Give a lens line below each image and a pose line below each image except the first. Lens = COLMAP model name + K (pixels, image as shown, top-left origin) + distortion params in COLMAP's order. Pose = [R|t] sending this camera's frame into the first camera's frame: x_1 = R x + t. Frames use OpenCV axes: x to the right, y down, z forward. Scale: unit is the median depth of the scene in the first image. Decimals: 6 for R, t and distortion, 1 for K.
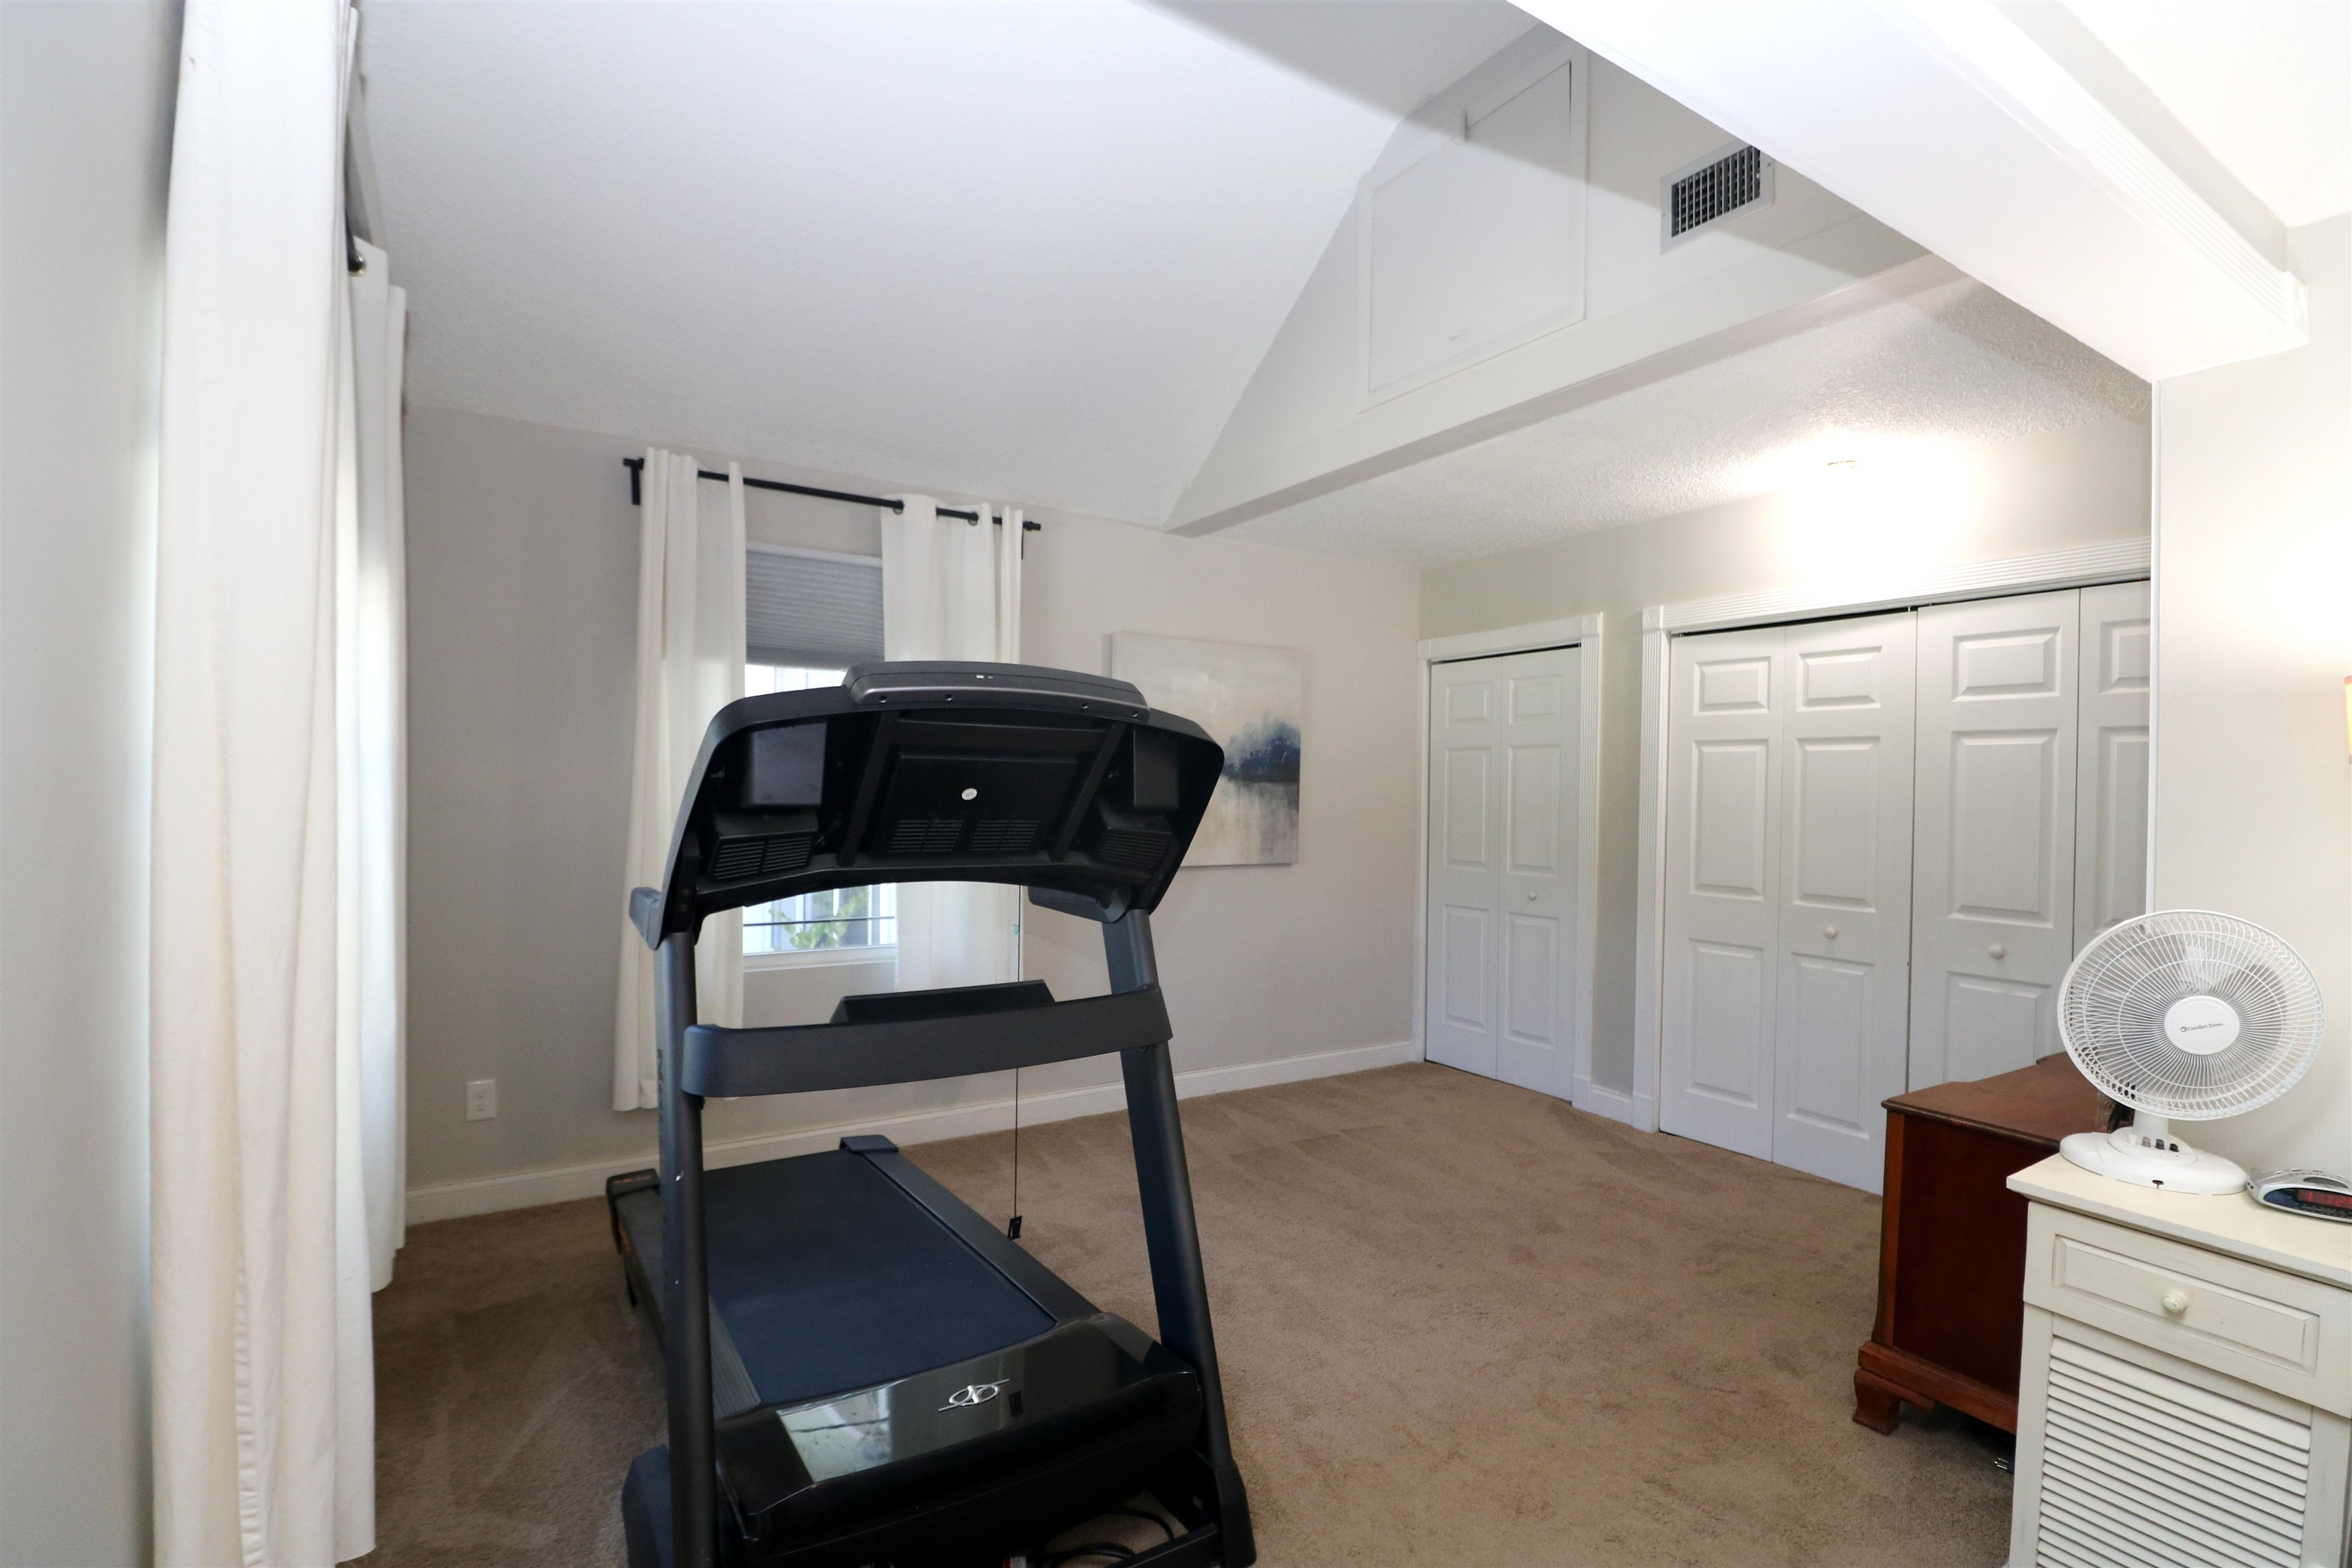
lens RADIAL K [[1092.1, 0, 1169.4], [0, 1092.1, 785.4], [0, 0, 1]] dist [-0.013024, 0.000222]
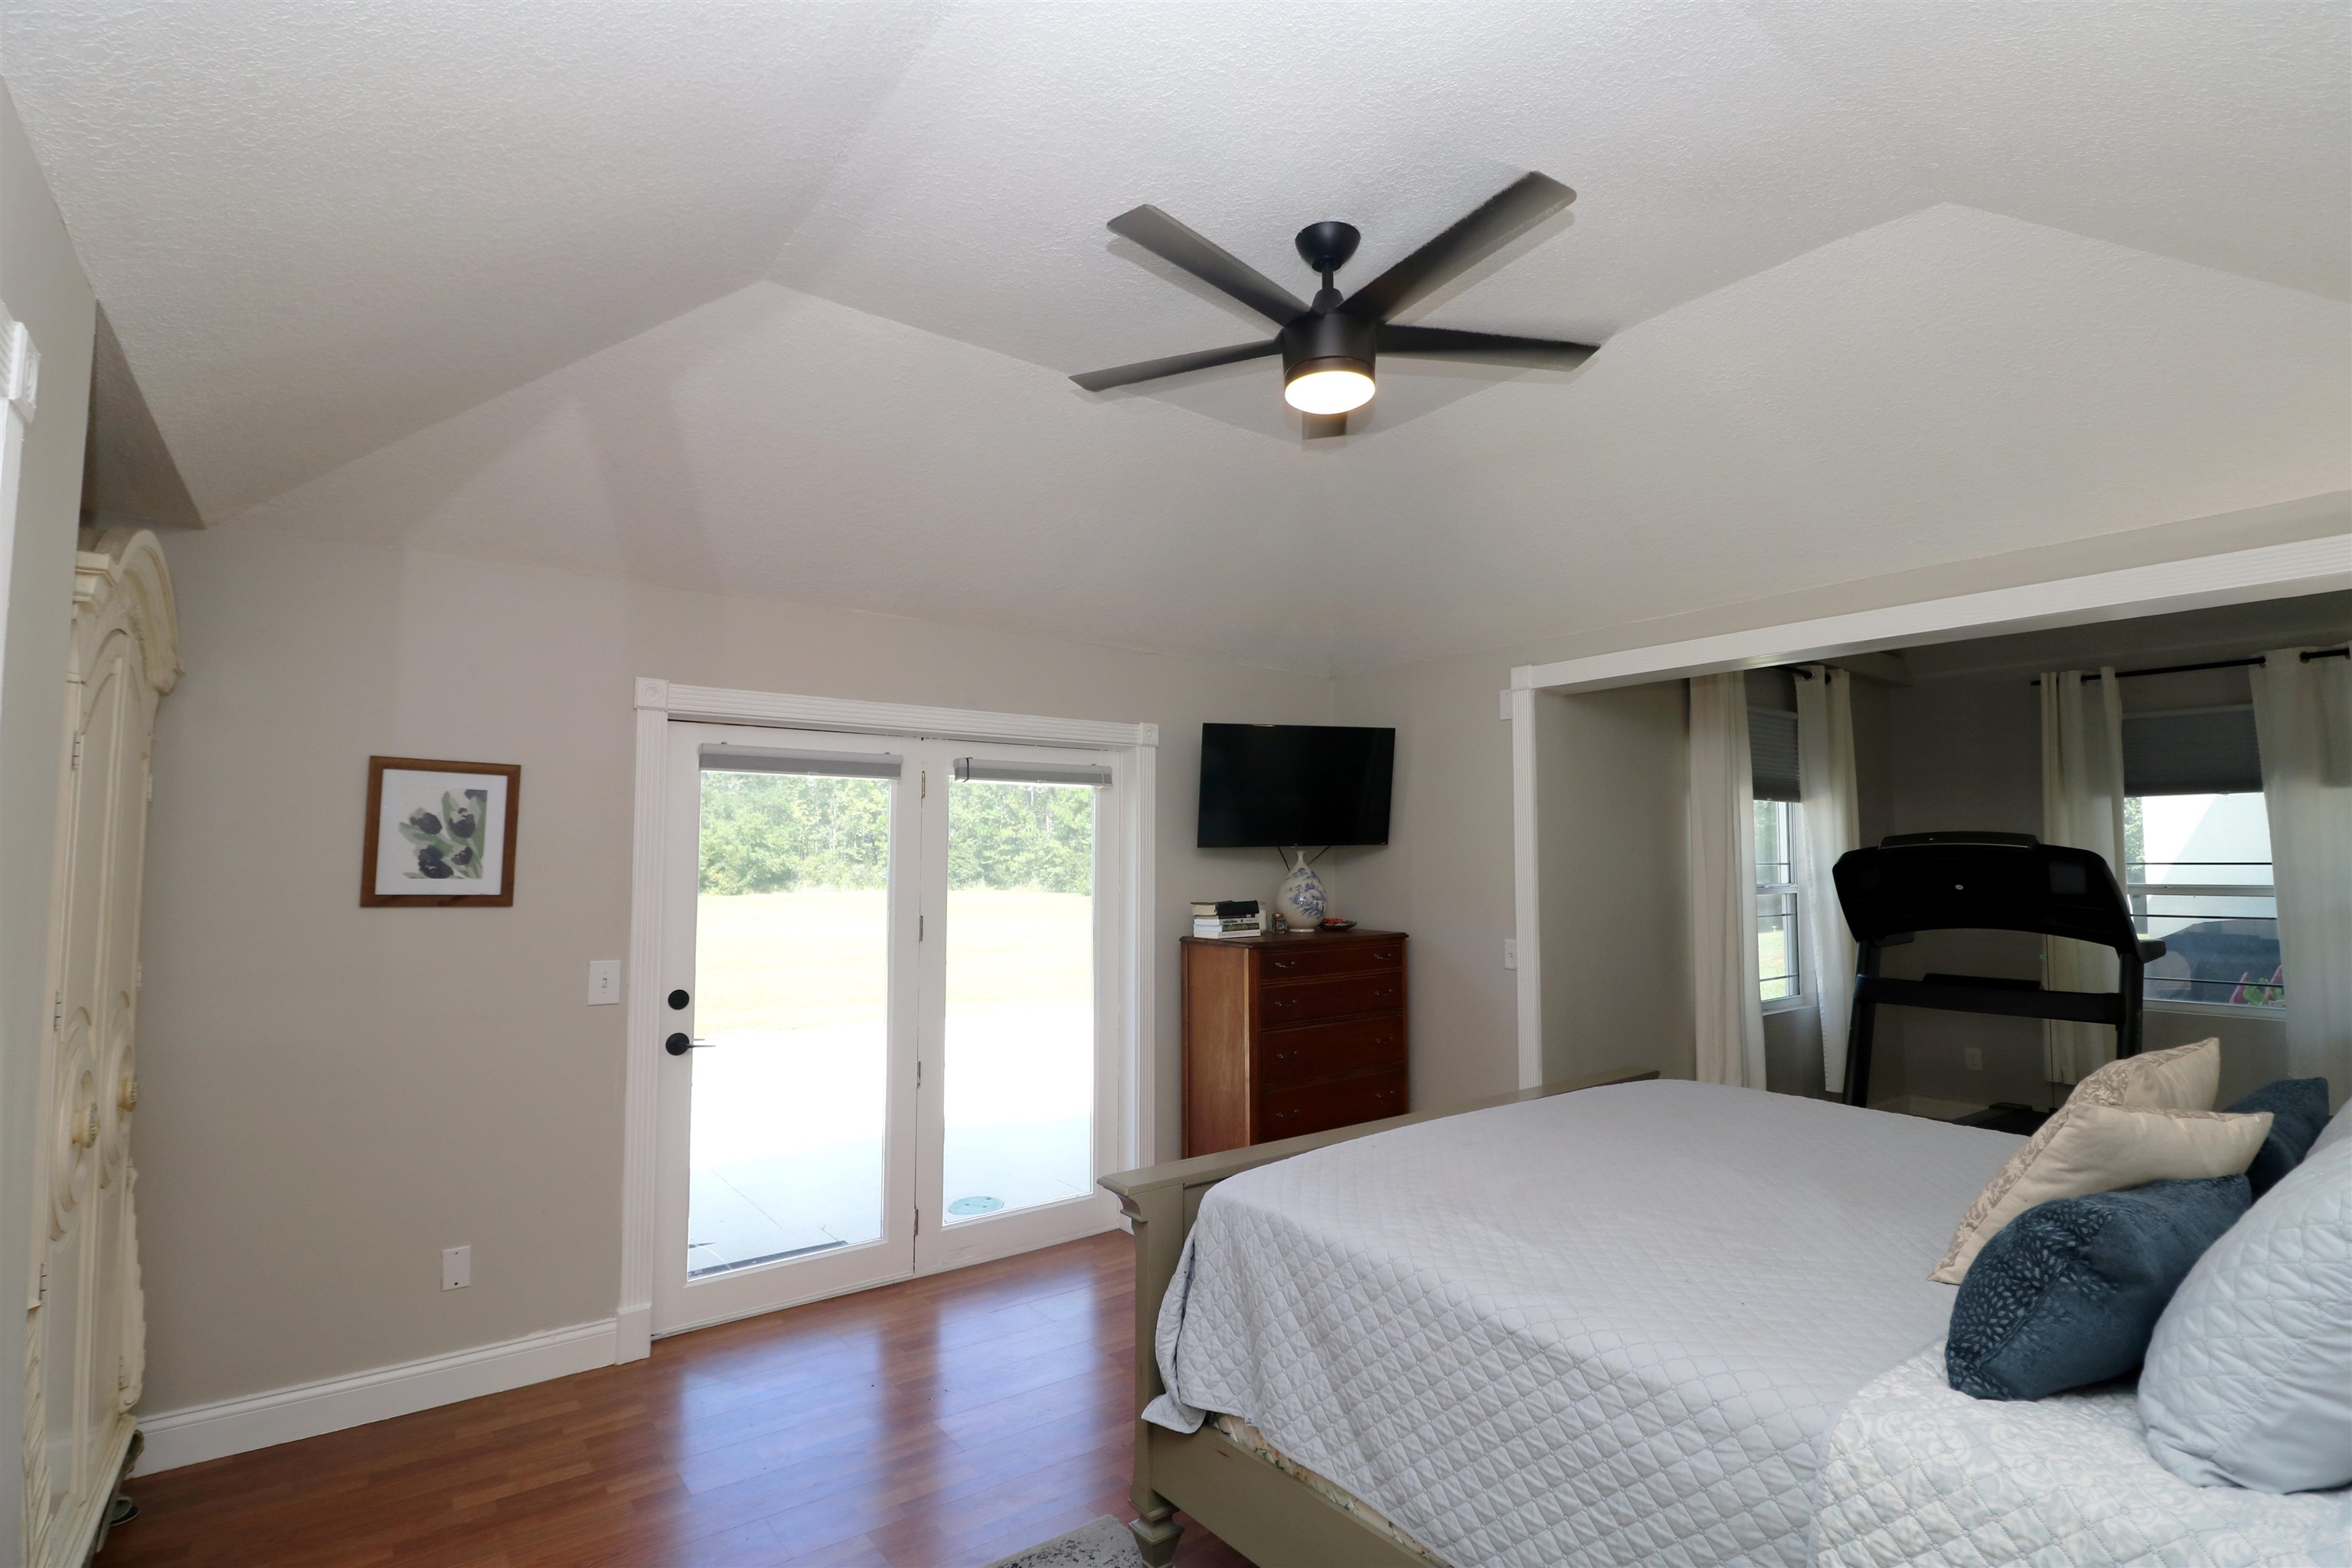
lens RADIAL K [[1092.1, 0, 1172.4], [0, 1092.1, 792.4], [0, 0, 1]] dist [-0.013024, 0.000222]
pose [[0.082671, -0.077351, -0.993570, 0.890850], [0.003715, 0.997000, -0.077309, -0.009348], [0.996570, 0.002701, 0.082710, -0.379174]]
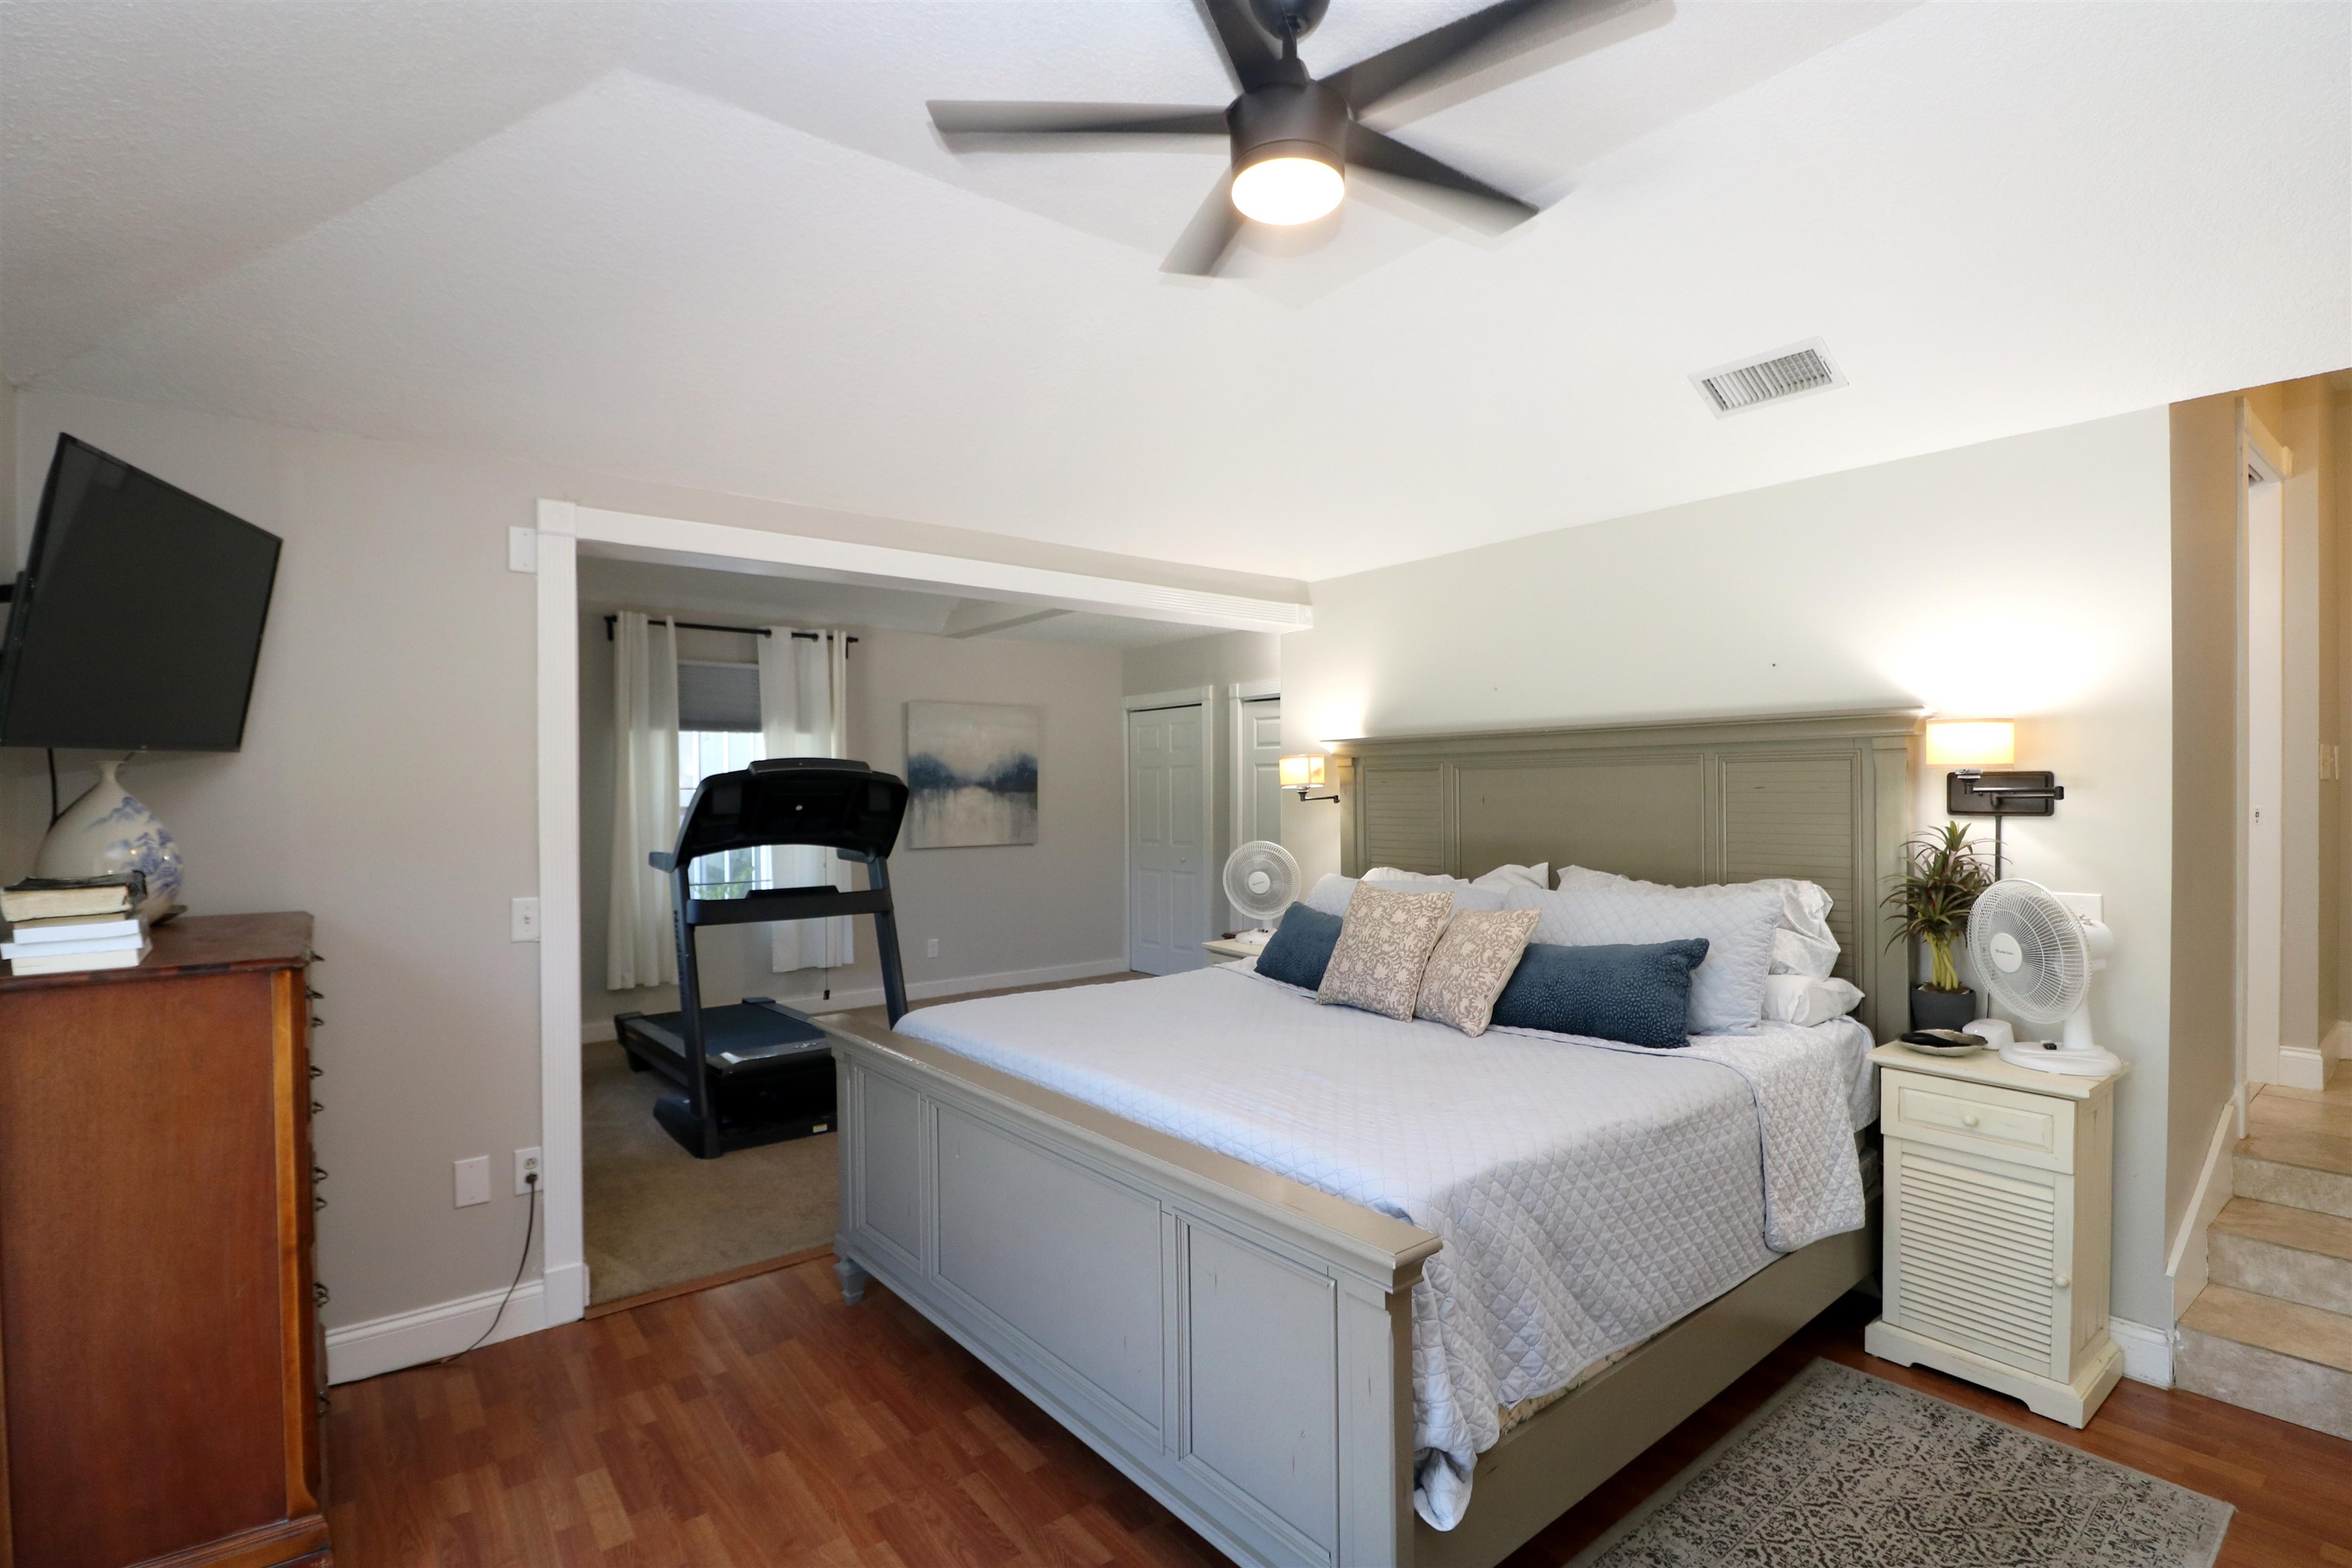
lens RADIAL K [[1092.1, 0, 1171.4], [0, 1092.1, 790.0], [0, 0, 1]] dist [-0.013024, 0.000222]
pose [[0.994421, -0.018576, 0.103839, 0.188978], [0.017896, 0.999812, 0.007478, -0.016612], [-0.103958, -0.005578, 0.994566, -0.730900]]
